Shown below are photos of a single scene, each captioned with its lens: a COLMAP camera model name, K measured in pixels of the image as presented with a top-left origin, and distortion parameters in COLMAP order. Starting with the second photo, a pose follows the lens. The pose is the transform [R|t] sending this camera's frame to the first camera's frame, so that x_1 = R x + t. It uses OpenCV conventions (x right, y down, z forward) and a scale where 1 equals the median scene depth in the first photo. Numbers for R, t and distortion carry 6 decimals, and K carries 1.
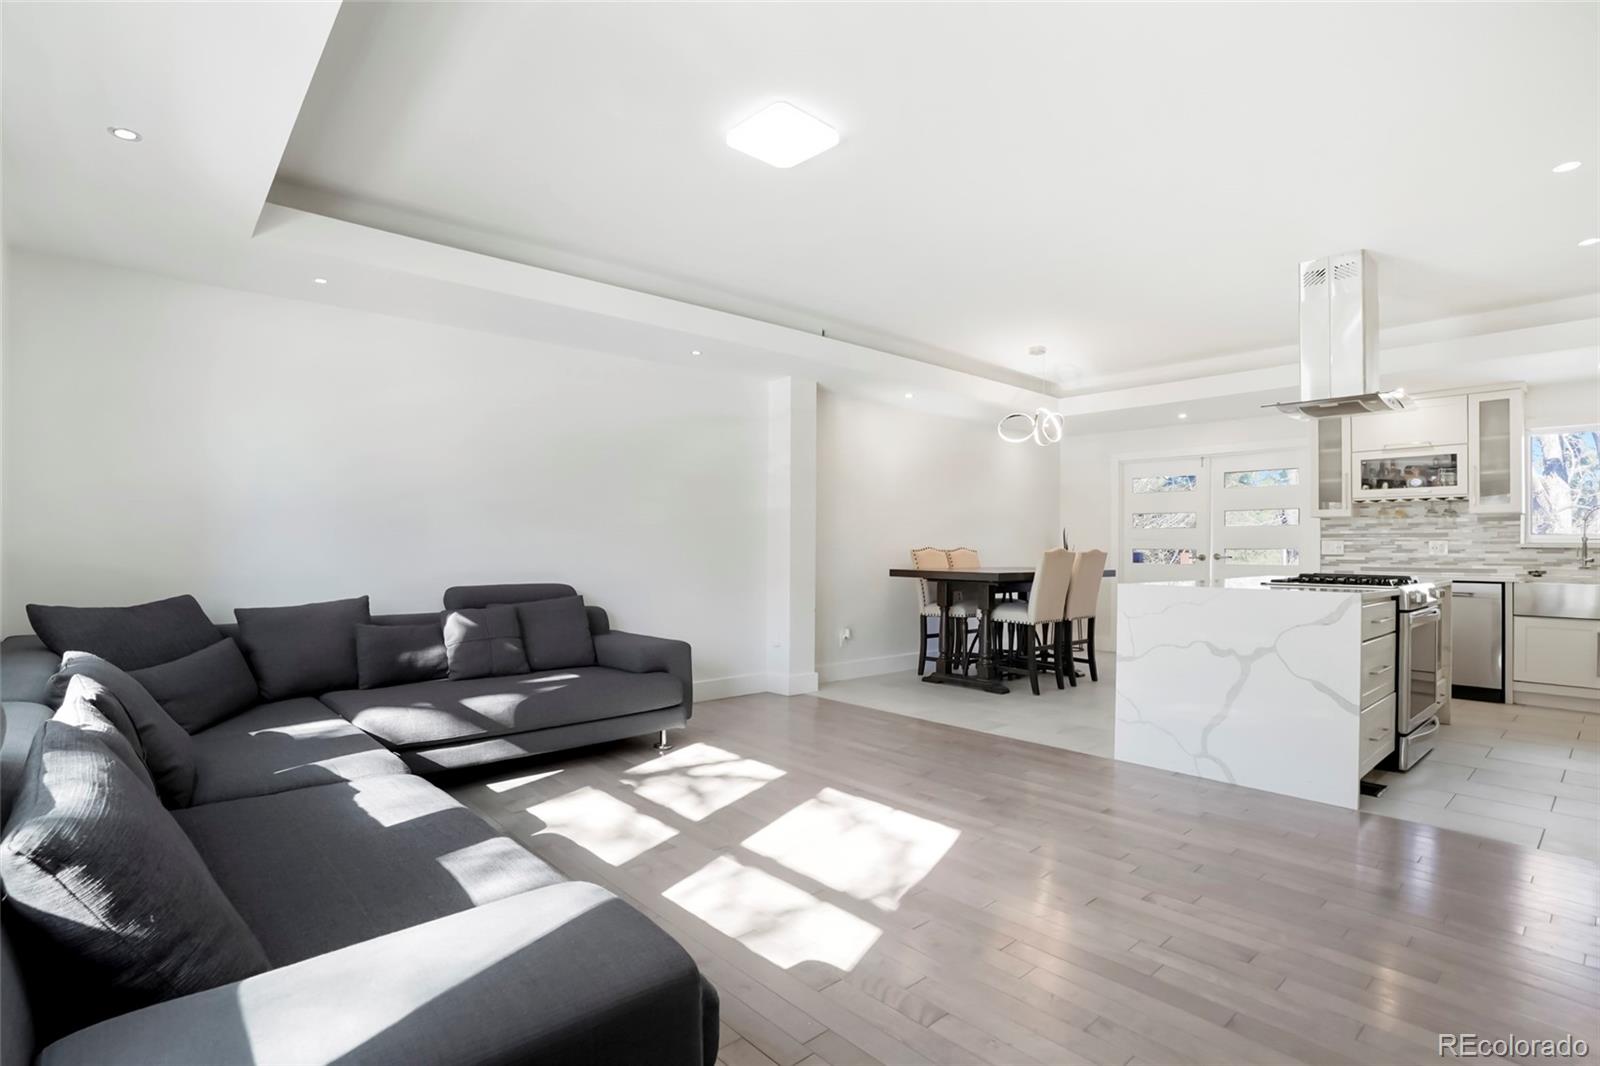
lens RADIAL K [[787.9, 0, 804.6], [0, 787.9, 539.3], [0, 0, 1]] dist [-0.054985, 0.000338]
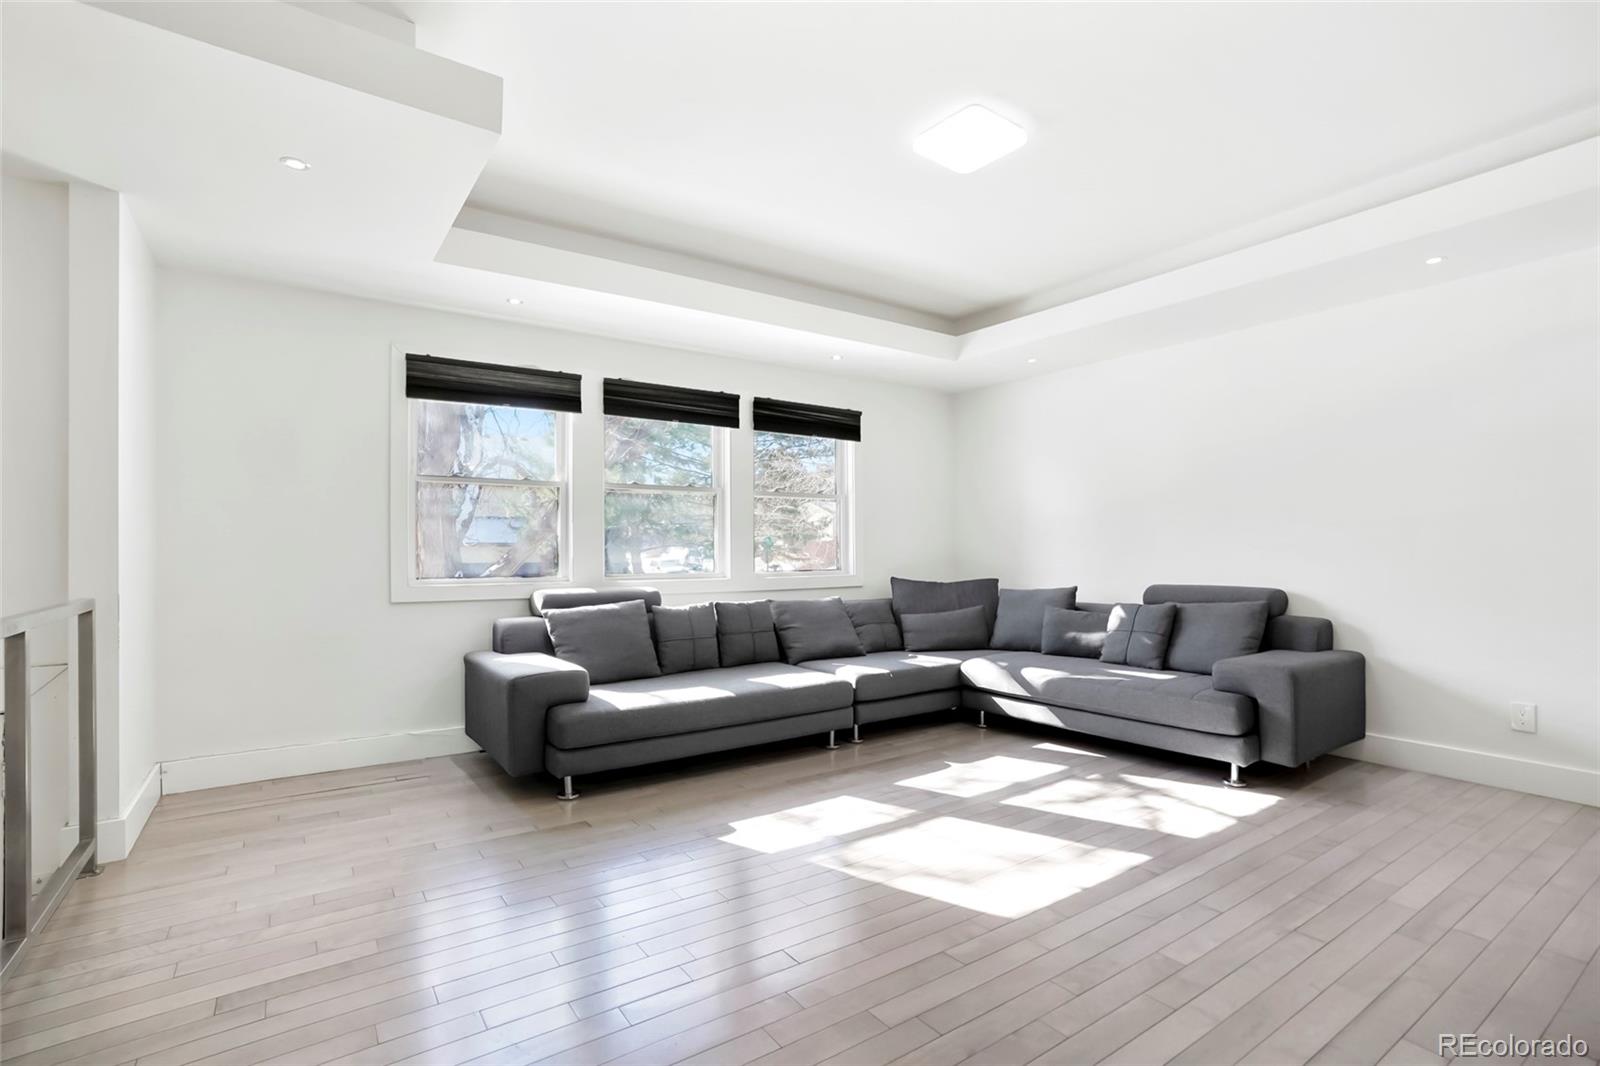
lens RADIAL K [[744.5, 0, 777.7], [0, 744.5, 551.5], [0, 0, 1]] dist [-0.037017, 0.000318]
pose [[-0.146871, 0.000530, -0.989155, 0.679981], [0.014164, 0.999898, -0.001567, 0.008921], [0.989054, -0.014241, -0.146864, 0.634562]]
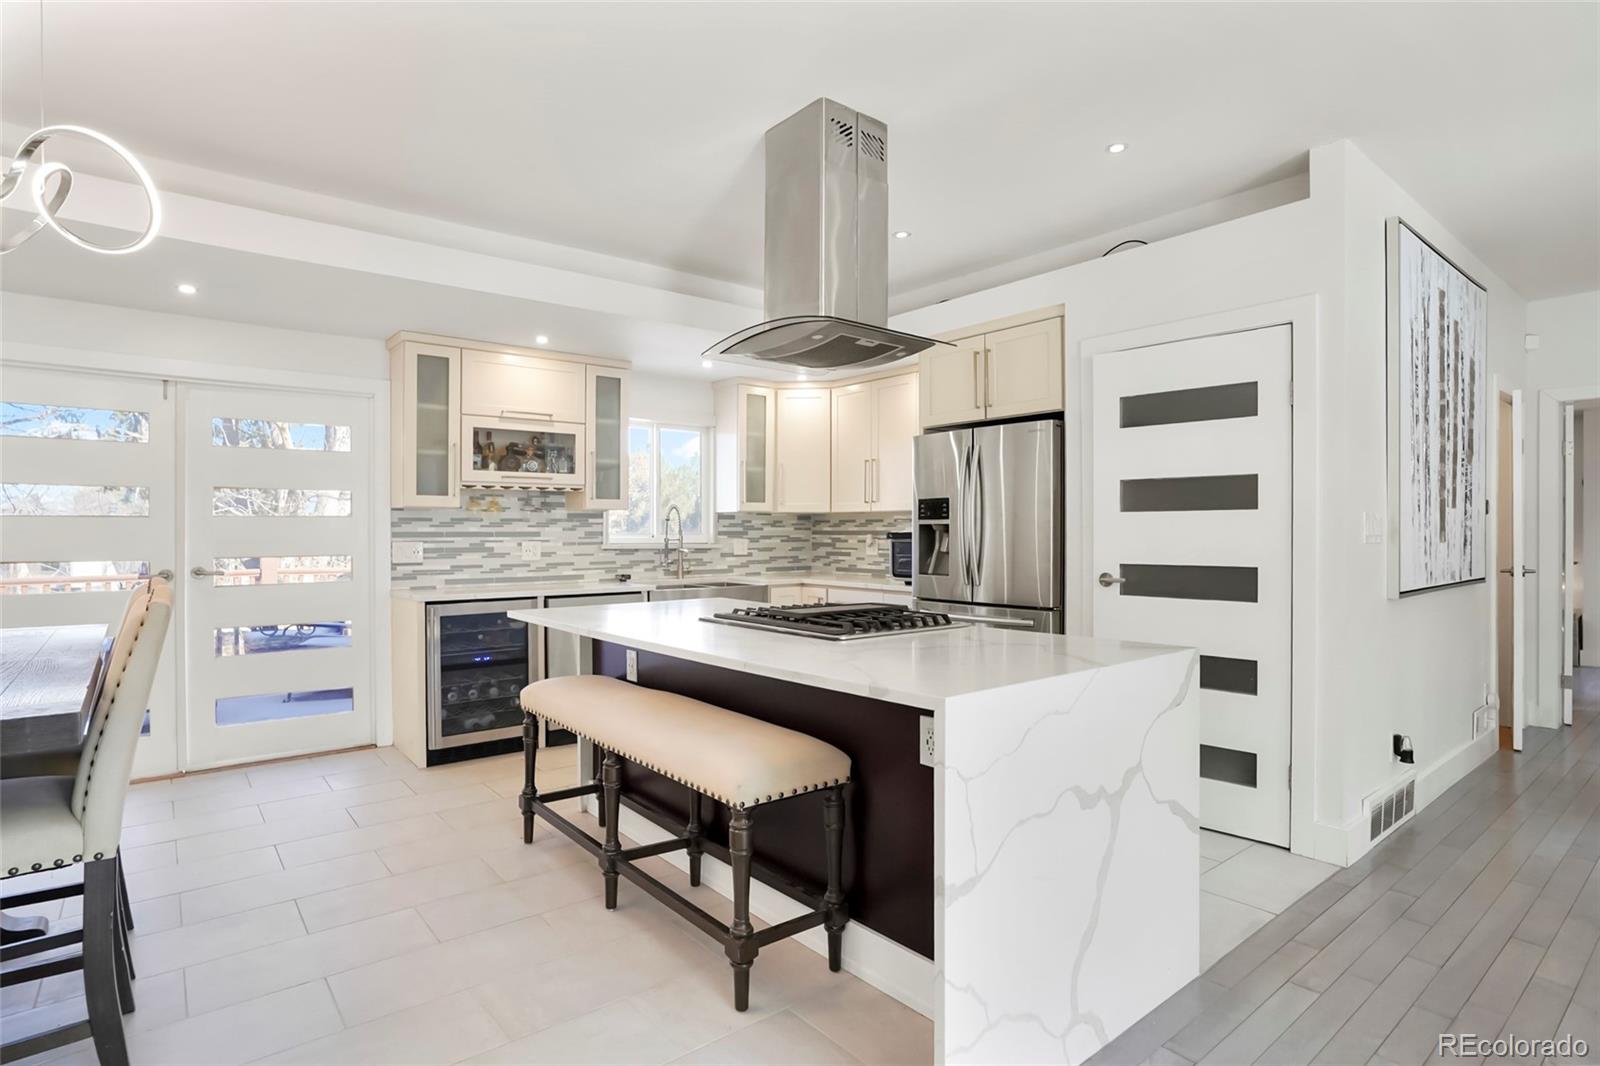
lens RADIAL K [[819.4, 0, 800.0], [0, 819.4, 533.0], [0, 0, 1]] dist [-0.033457, 0.000076]
pose [[0.048517, -0.006325, 0.998802, 0.004221], [-0.012122, 0.999903, 0.006920, -0.023759], [-0.998749, -0.012443, 0.048436, 1.002095]]
